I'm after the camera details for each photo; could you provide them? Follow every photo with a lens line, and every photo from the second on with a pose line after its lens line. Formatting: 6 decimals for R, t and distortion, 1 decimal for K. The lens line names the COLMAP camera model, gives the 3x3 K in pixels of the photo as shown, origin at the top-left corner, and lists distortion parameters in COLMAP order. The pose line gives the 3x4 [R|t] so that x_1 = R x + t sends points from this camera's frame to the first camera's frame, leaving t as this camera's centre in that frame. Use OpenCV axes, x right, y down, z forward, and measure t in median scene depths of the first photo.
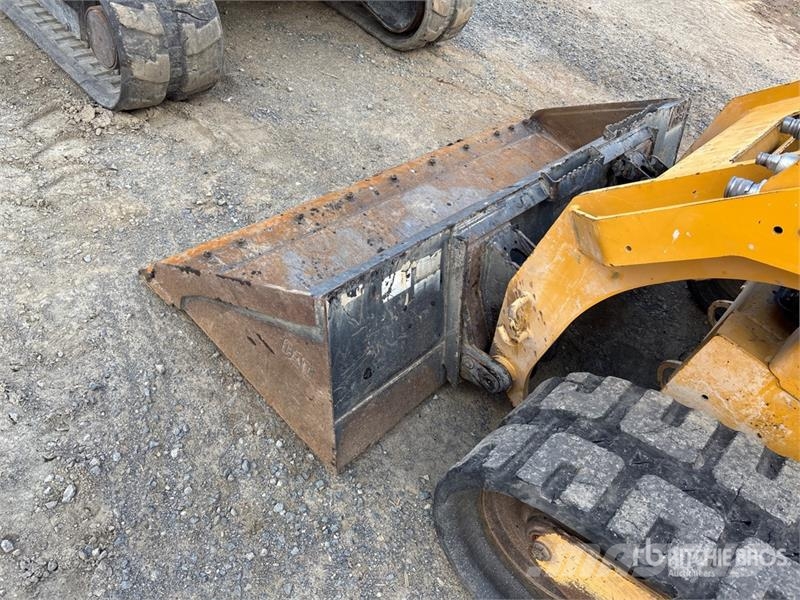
lens RADIAL K [[603.9, 0, 400.0], [0, 603.9, 300.0], [0, 0, 1]] dist [0.048075, -0.064249]
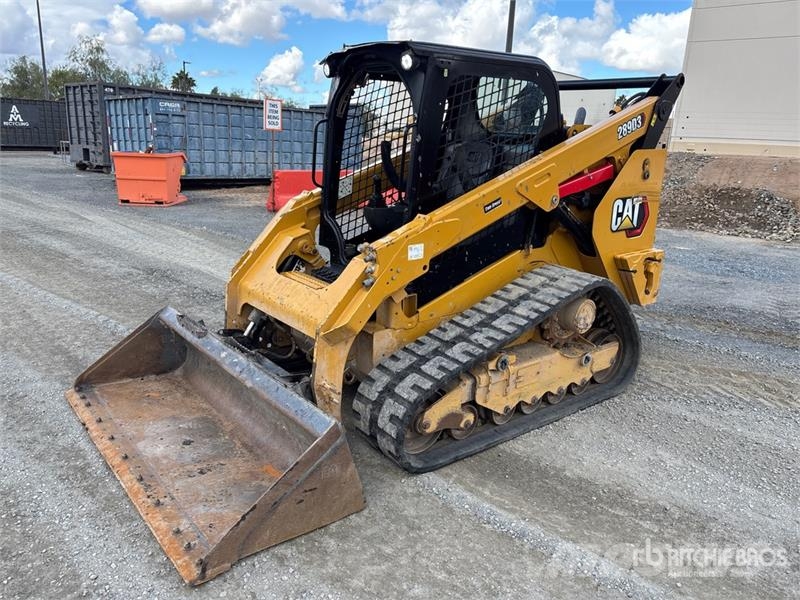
lens RADIAL K [[609.8, 0, 399.6], [0, 609.8, 309.1], [0, 0, 1]] dist [0.062701, -0.087895]
pose [[0.135468, -0.514795, 0.846543, -1.651494], [0.719067, 0.638882, 0.273445, -0.655539], [-0.681609, 0.571678, 0.456720, -0.335496]]
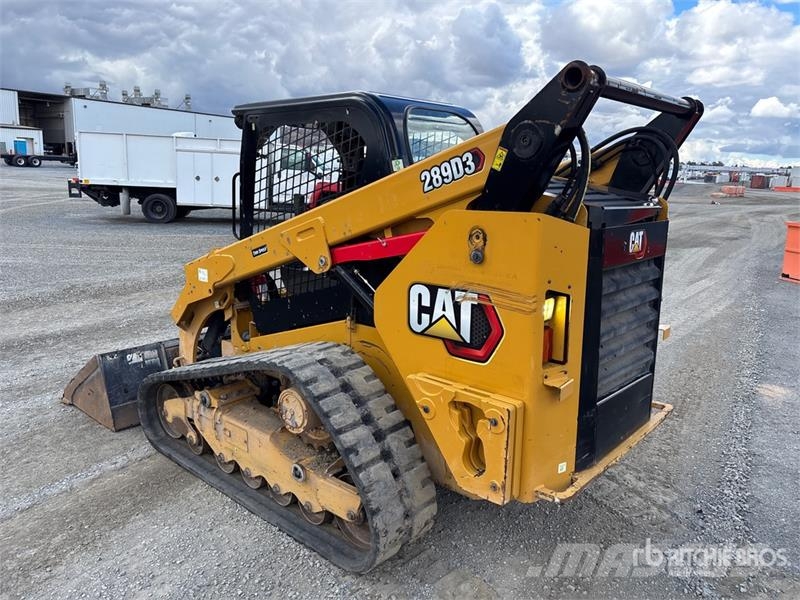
lens RADIAL K [[603.9, 0, 400.0], [0, 603.9, 300.0], [0, 0, 1]] dist [0.048075, -0.064249]
pose [[0.971343, -0.237527, -0.008612, 1.525561], [0.191421, 0.803246, -0.564051, 1.884979], [0.140895, 0.546239, 0.825695, -1.629267]]
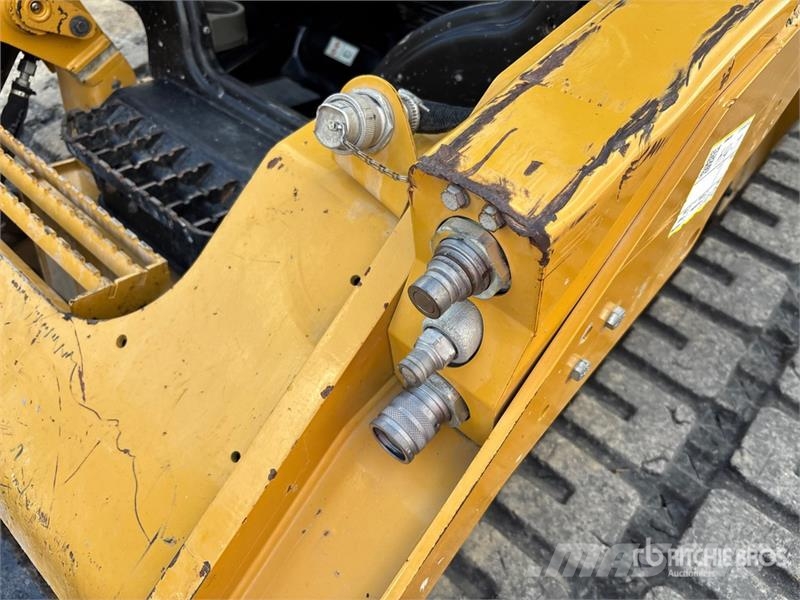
lens RADIAL K [[609.8, 0, 399.6], [0, 609.8, 309.1], [0, 0, 1]] dist [0.062701, -0.087895]
pose [[-0.007437, -0.818851, 0.573958, 0.308628], [0.608550, 0.451744, 0.652376, -0.406405], [-0.793481, 0.354134, 0.494952, 0.621088]]
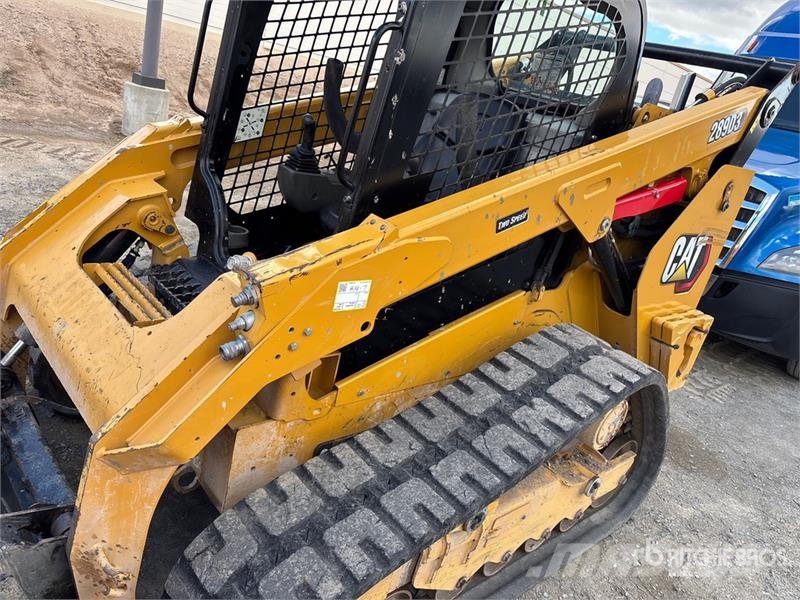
lens RADIAL K [[603.9, 0, 400.0], [0, 603.9, 300.0], [0, 0, 1]] dist [0.048075, -0.064249]
pose [[0.128891, -0.545006, 0.828466, -0.359761], [0.551294, 0.733818, 0.396973, -0.478551], [-0.824295, 0.405562, 0.395041, 0.094452]]
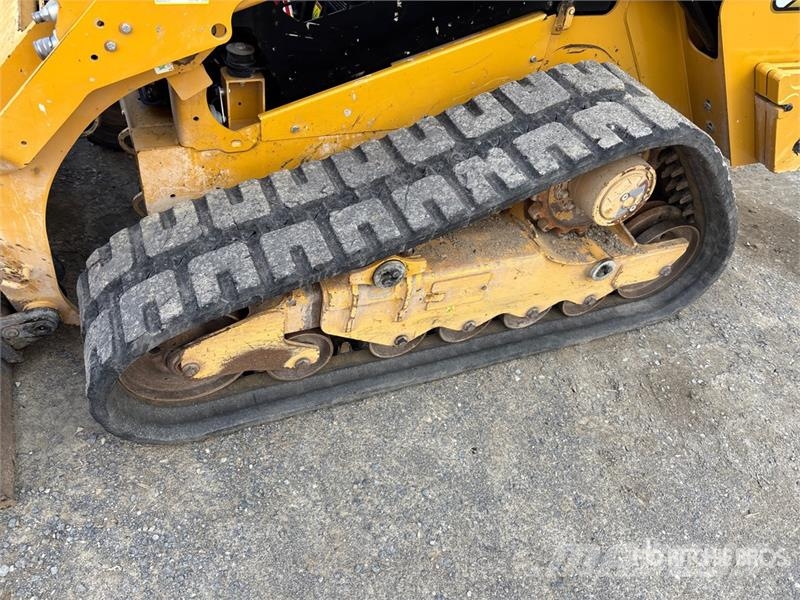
lens RADIAL K [[603.9, 0, 400.0], [0, 603.9, 300.0], [0, 0, 1]] dist [0.048075, -0.064249]
pose [[0.411658, -0.757179, 0.507166, -0.121057], [0.631301, 0.638283, 0.440516, 0.040865], [-0.657265, 0.138832, 0.740762, -0.239864]]
